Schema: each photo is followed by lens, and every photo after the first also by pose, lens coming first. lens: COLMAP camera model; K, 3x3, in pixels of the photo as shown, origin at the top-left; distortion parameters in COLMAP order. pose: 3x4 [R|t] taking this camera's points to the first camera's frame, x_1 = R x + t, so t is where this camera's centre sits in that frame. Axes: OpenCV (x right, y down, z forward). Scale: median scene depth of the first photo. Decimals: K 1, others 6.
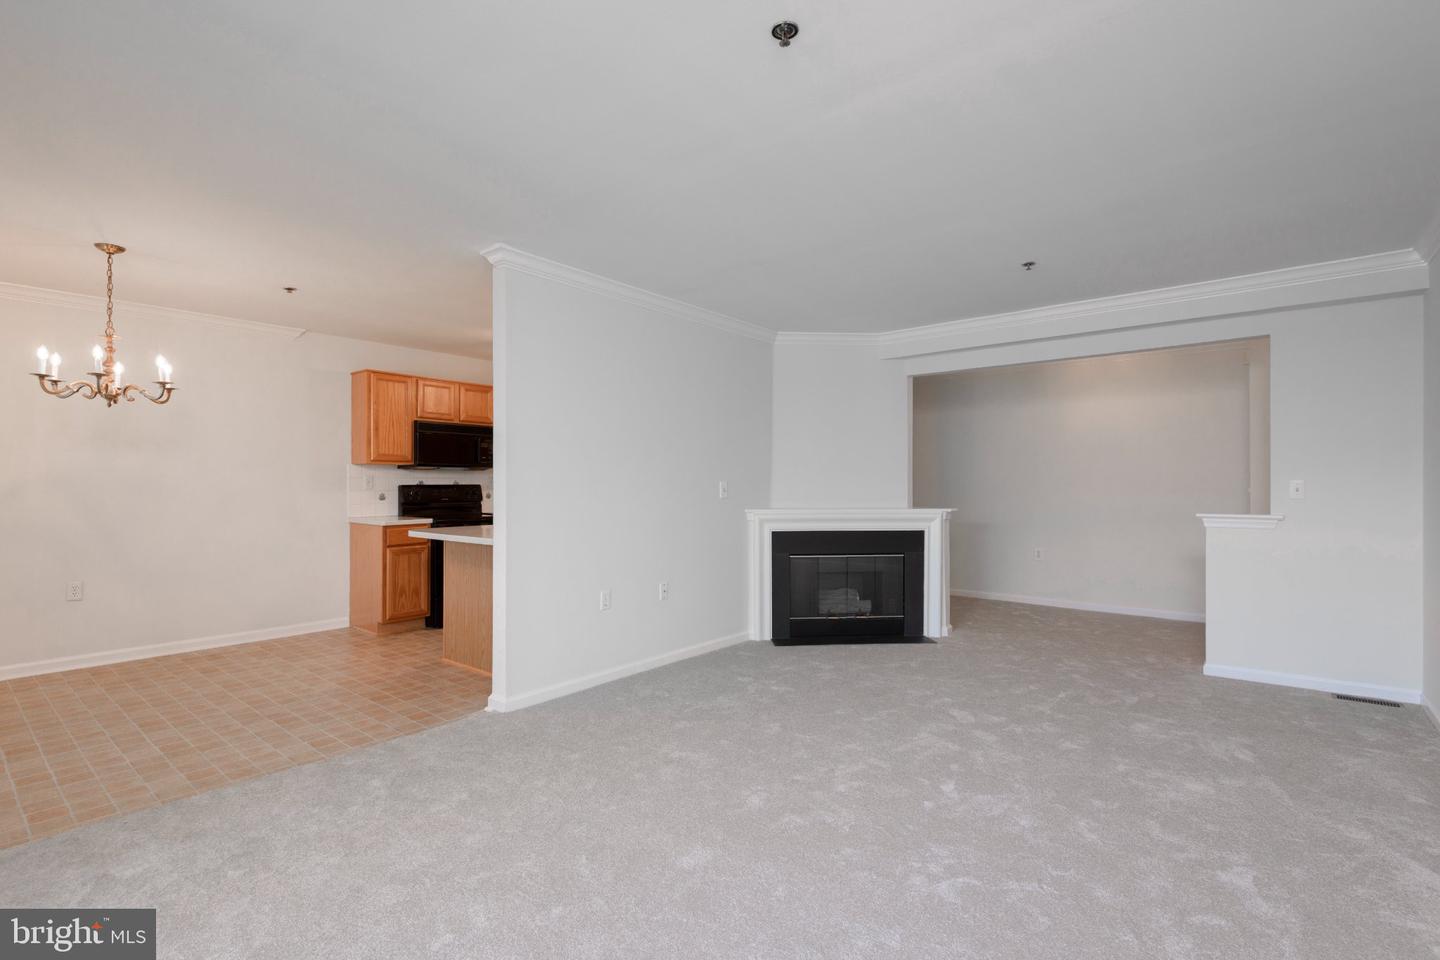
lens RADIAL K [[655.5, 0, 716.2], [0, 655.5, 483.8], [0, 0, 1]] dist [0.031716, -0.019912]
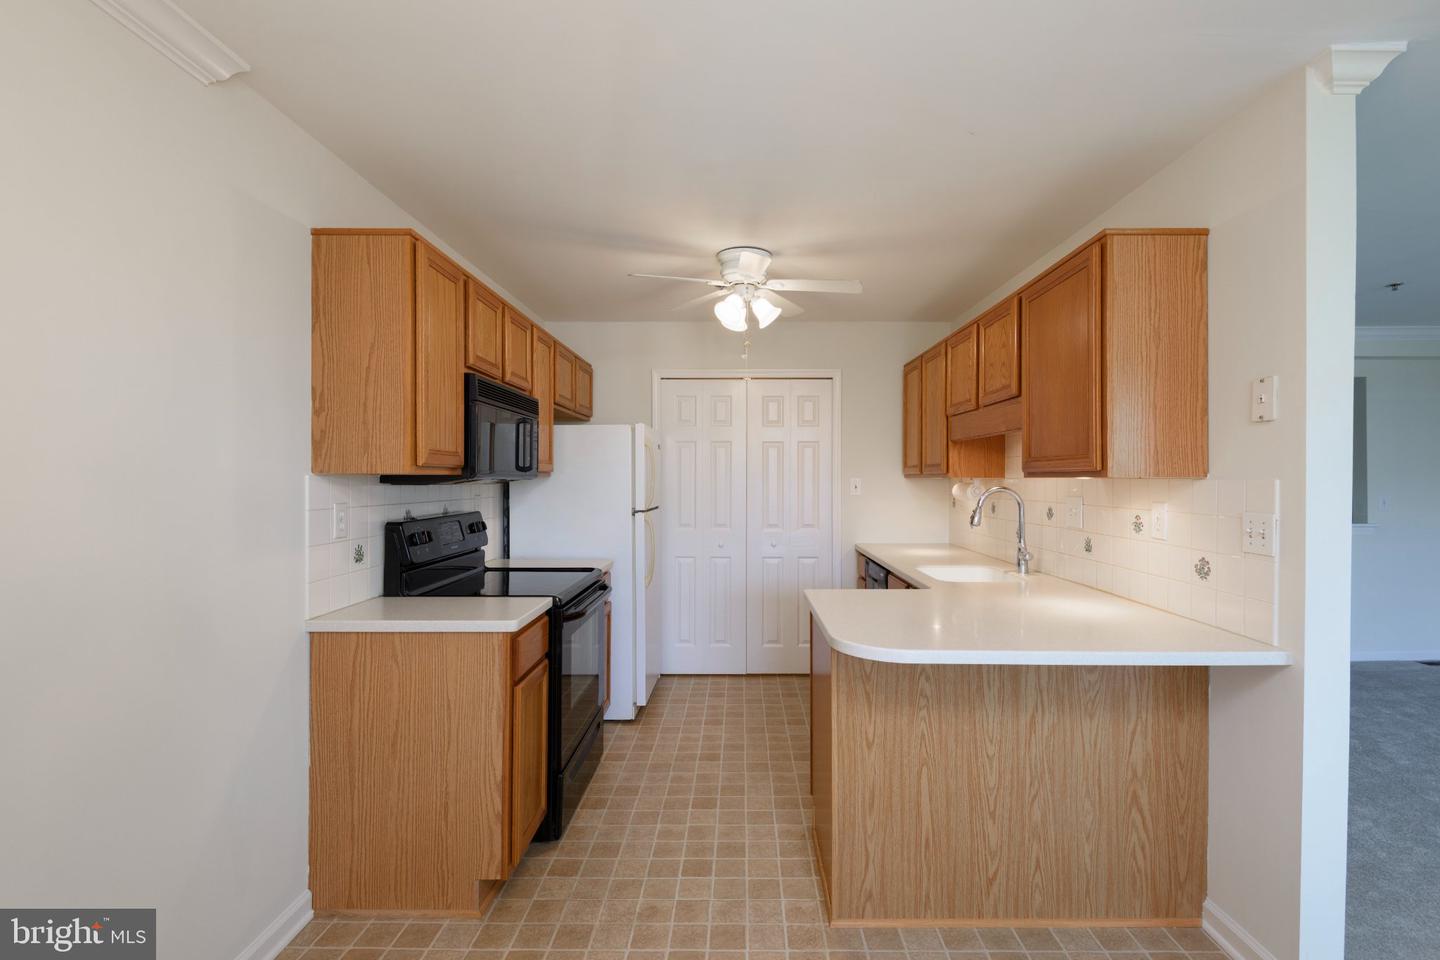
lens RADIAL K [[668.9, 0, 748.4], [0, 668.9, 470.9], [0, 0, 1]] dist [0.026739, -0.021611]
pose [[0.772972, 0.006724, 0.634405, -0.637782], [0.000122, 0.999942, -0.010747, -0.028900], [-0.634440, 0.008384, 0.772926, 0.580981]]
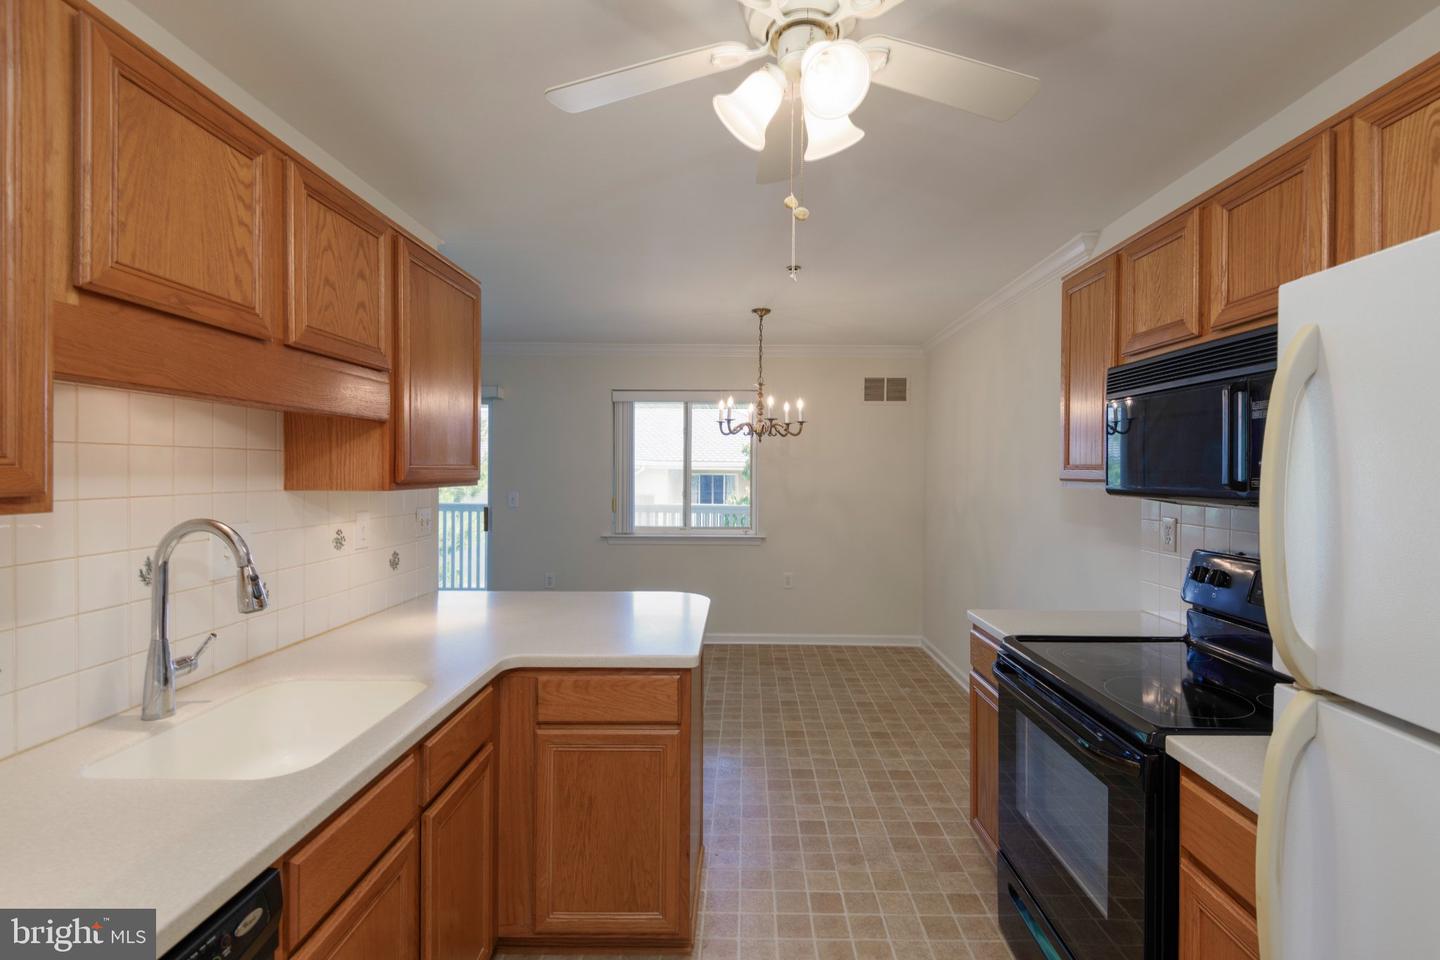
lens RADIAL K [[668.9, 0, 748.4], [0, 668.9, 470.9], [0, 0, 1]] dist [0.026739, -0.021611]
pose [[-0.776077, -0.003248, -0.630630, -0.075327], [-0.005959, 0.999980, 0.002183, -0.041816], [0.630610, 0.005452, -0.776081, 1.243605]]
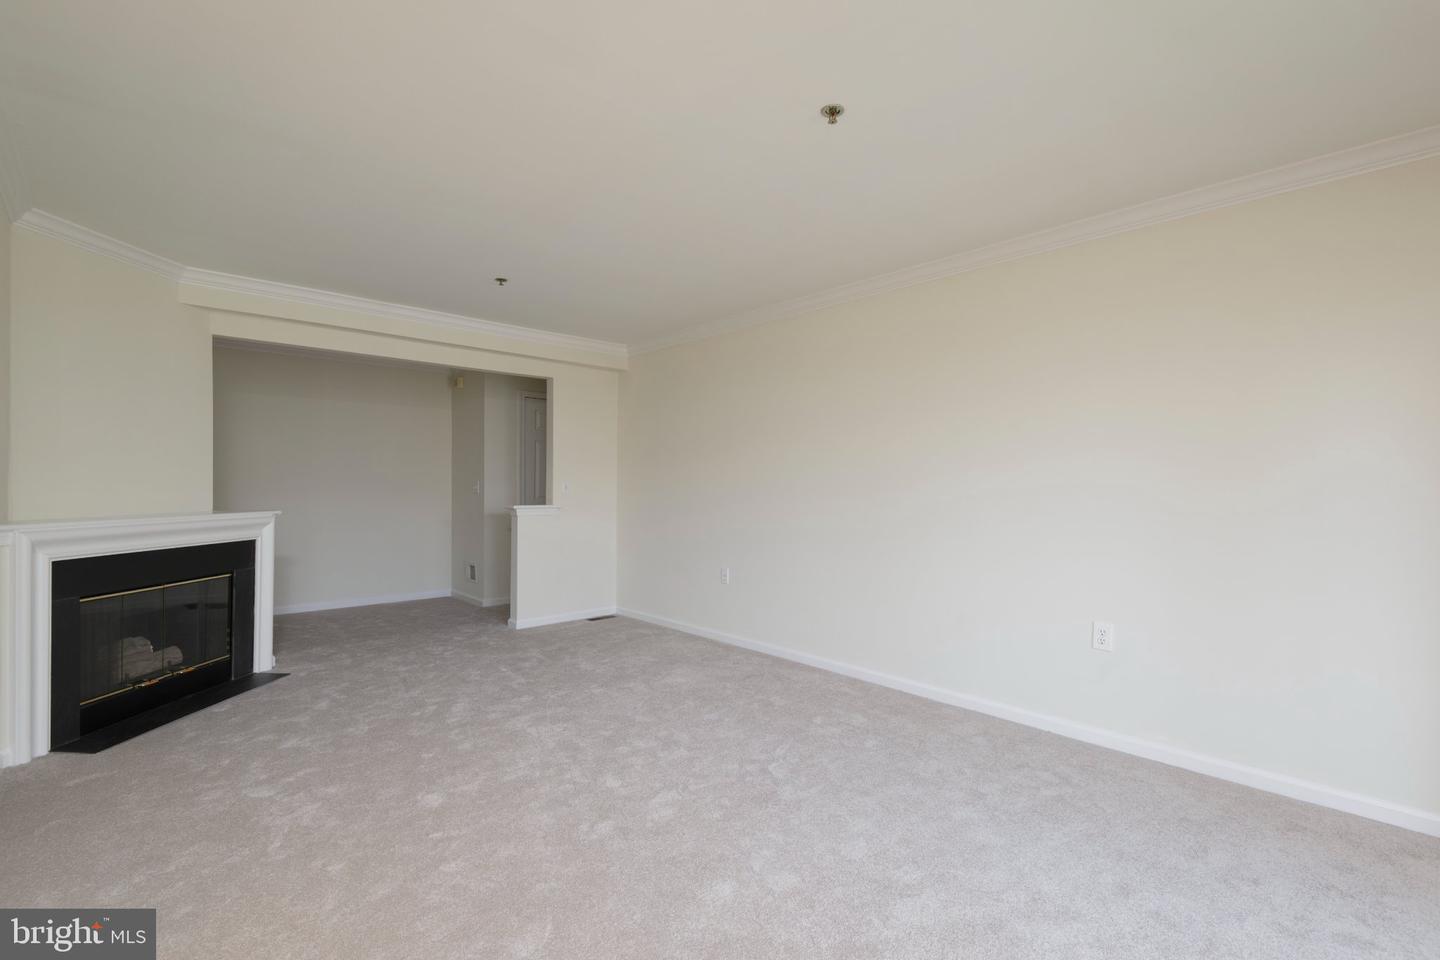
lens RADIAL K [[655.5, 0, 716.2], [0, 655.5, 483.8], [0, 0, 1]] dist [0.031716, -0.019912]
pose [[0.140632, 0.005084, 0.990049, -0.382243], [-0.006677, 0.999969, -0.004187, 0.004137], [-0.990039, -0.006022, 0.140662, 0.343111]]
